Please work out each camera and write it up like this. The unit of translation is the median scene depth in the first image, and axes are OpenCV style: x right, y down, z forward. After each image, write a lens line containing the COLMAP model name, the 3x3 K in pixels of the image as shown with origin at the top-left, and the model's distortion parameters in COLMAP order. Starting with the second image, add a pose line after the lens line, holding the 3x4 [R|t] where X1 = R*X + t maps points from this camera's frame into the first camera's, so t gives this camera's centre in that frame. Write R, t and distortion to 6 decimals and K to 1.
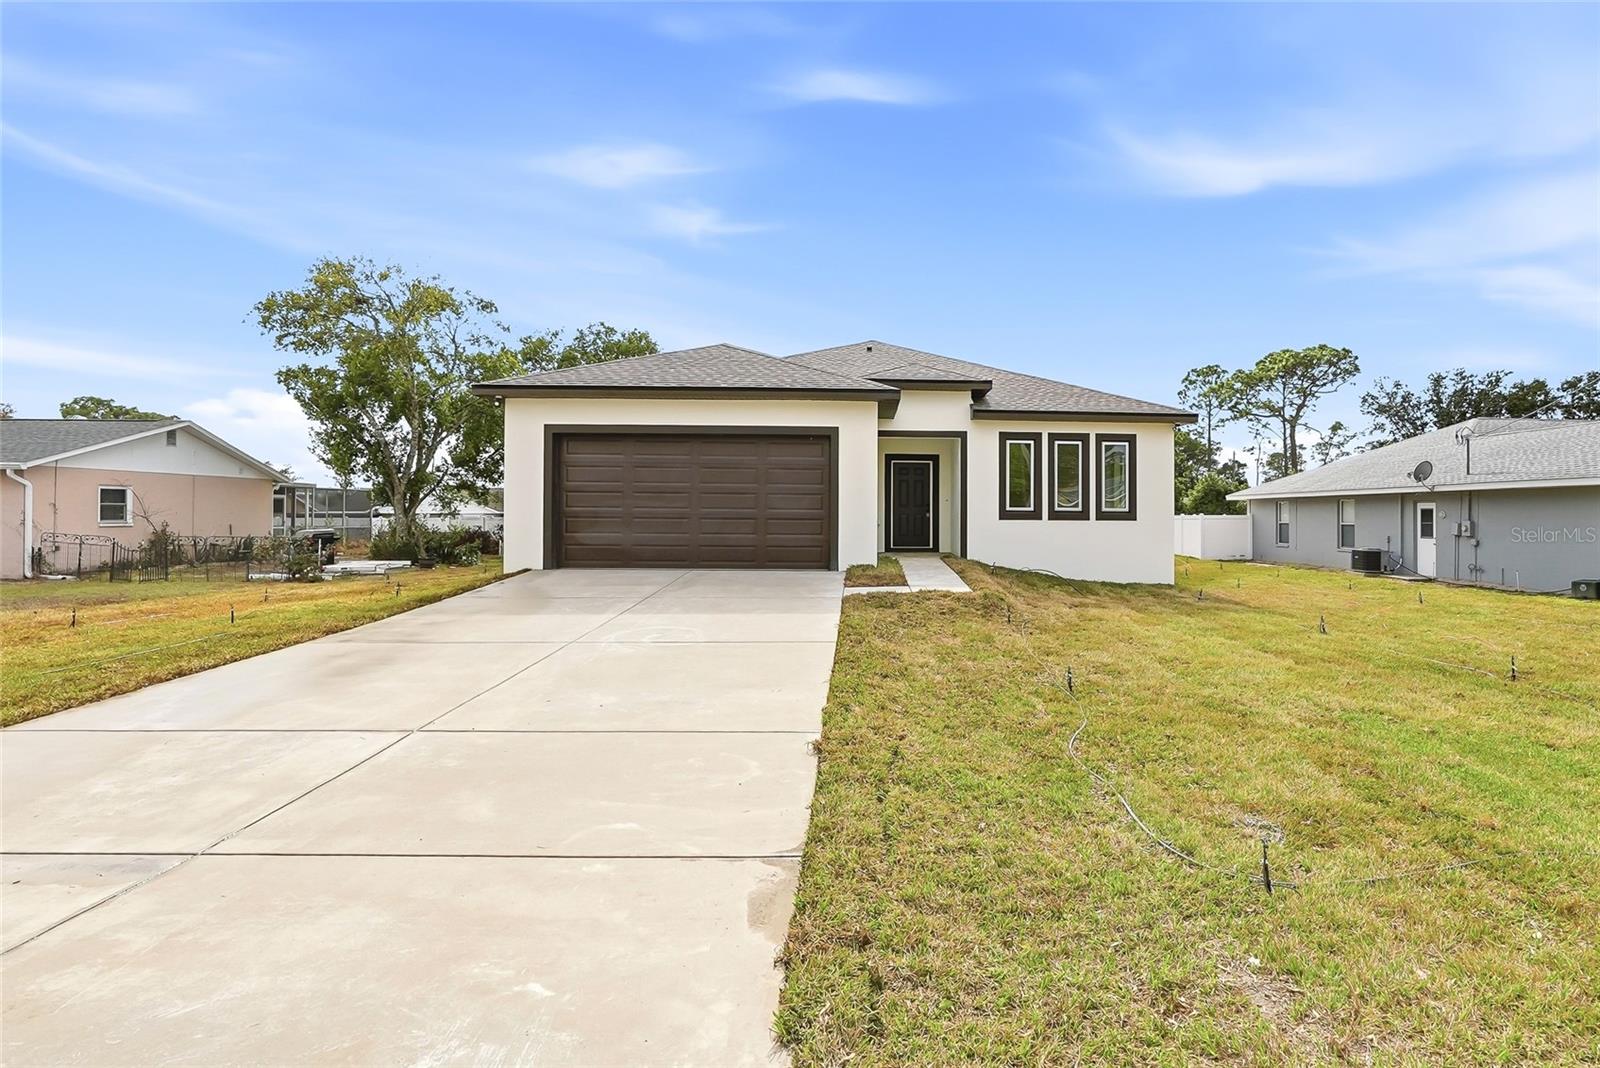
lens RADIAL K [[771.9, 0, 863.9], [0, 771.9, 533.4], [0, 0, 1]] dist [-0.058488, 0.036193]
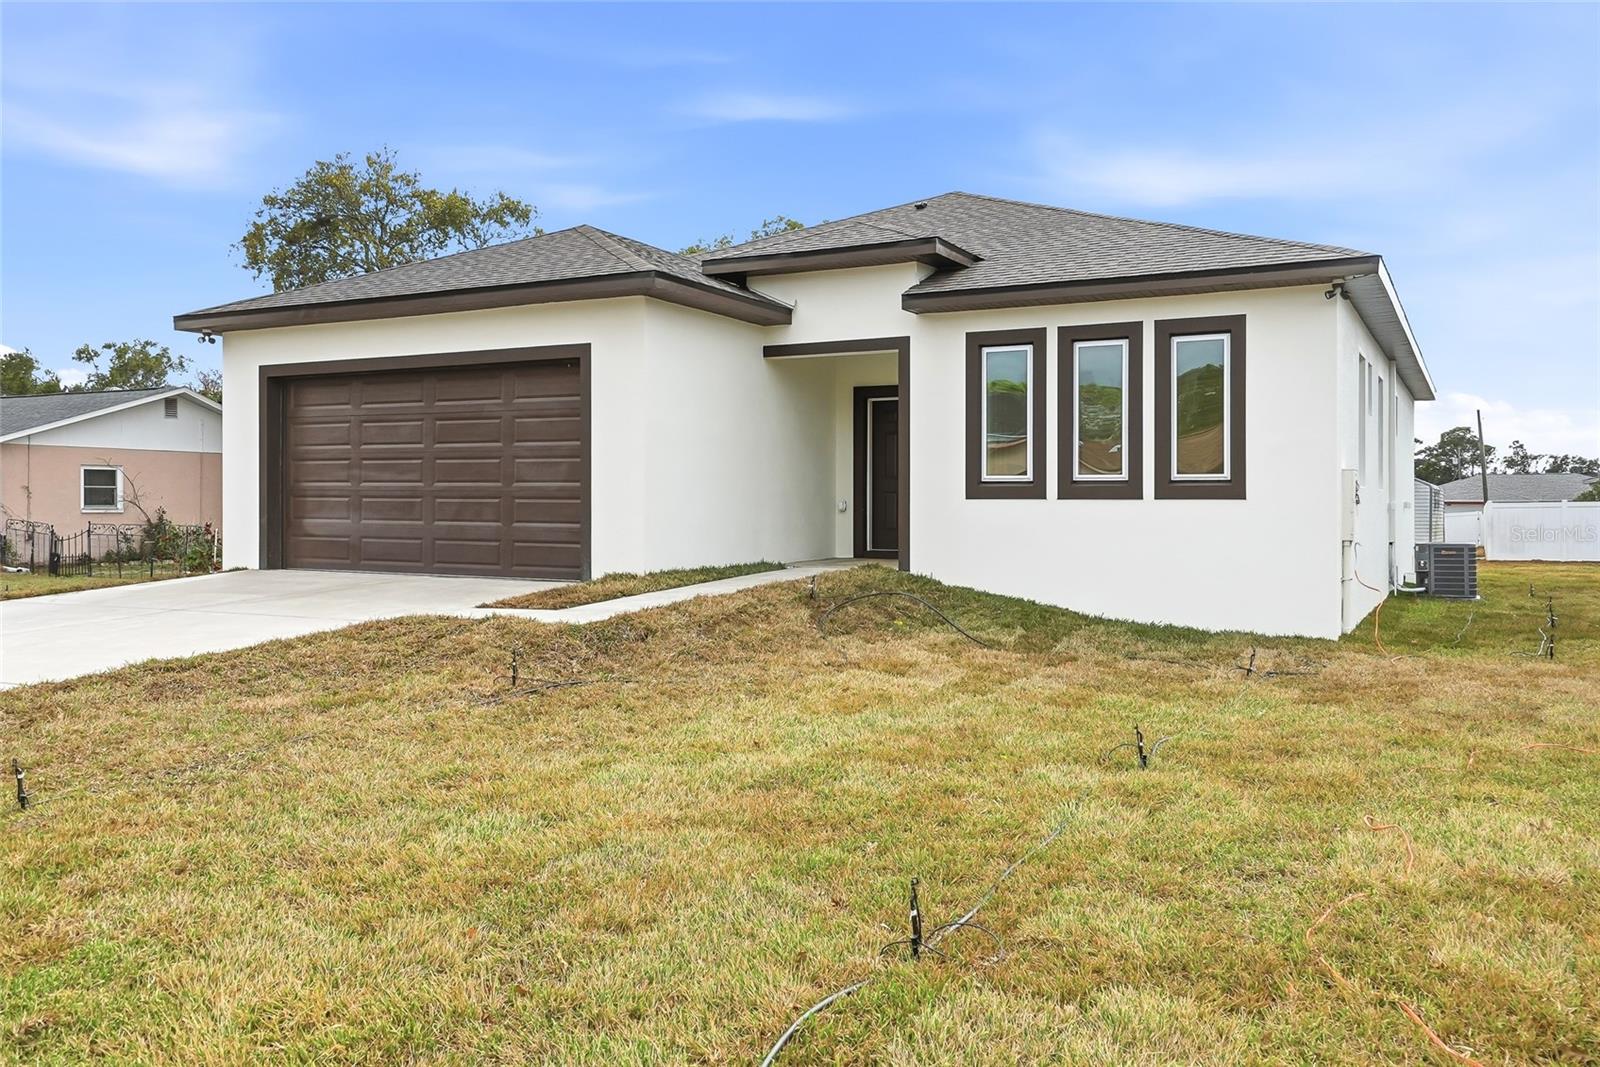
lens RADIAL K [[1197.0, 0, 803.0], [0, 1197.0, 502.3], [0, 0, 1]] dist [0.038784, -0.000403]
pose [[0.871250, -0.003217, -0.490828, 0.479771], [-0.010271, 0.999640, -0.024783, 0.005979], [0.490731, 0.026634, 0.870904, 0.229100]]
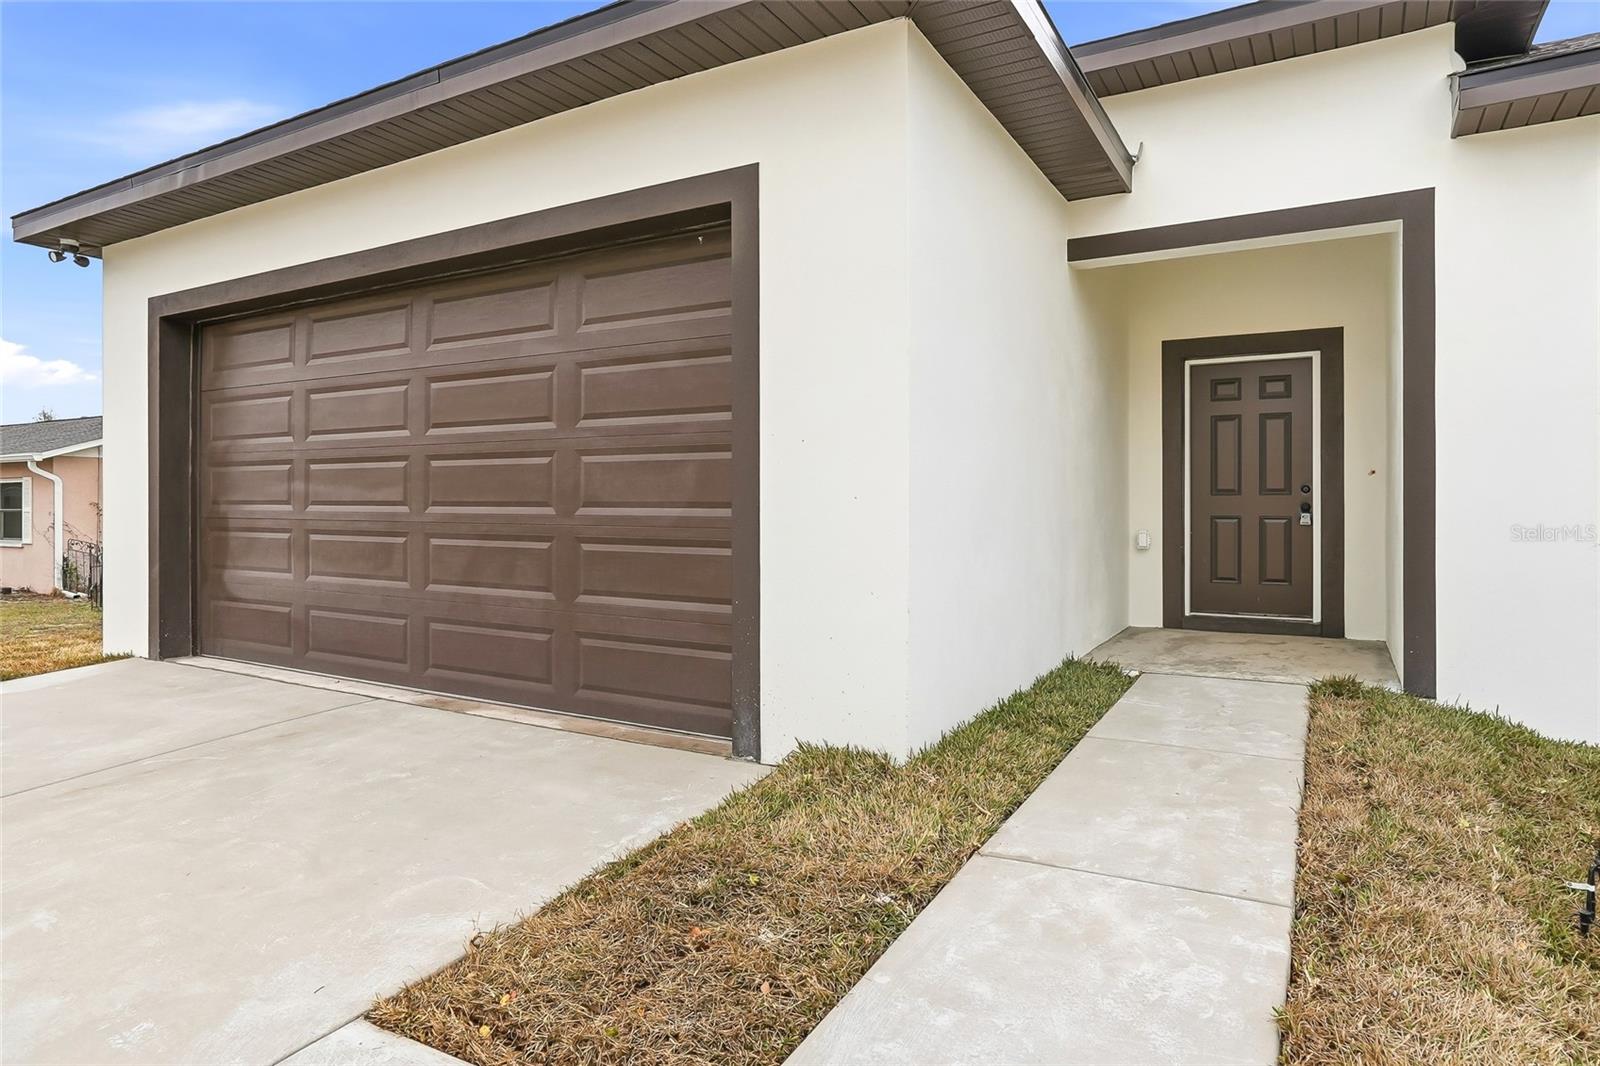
lens RADIAL K [[883.7, 0, 828.3], [0, 883.7, 514.8], [0, 0, 1]] dist [-0.018510, 0.000072]
pose [[0.866482, -0.000880, -0.499207, 0.104413], [-0.008589, 0.999824, -0.016670, -0.020028], [0.499134, 0.018732, 0.866322, 0.652716]]
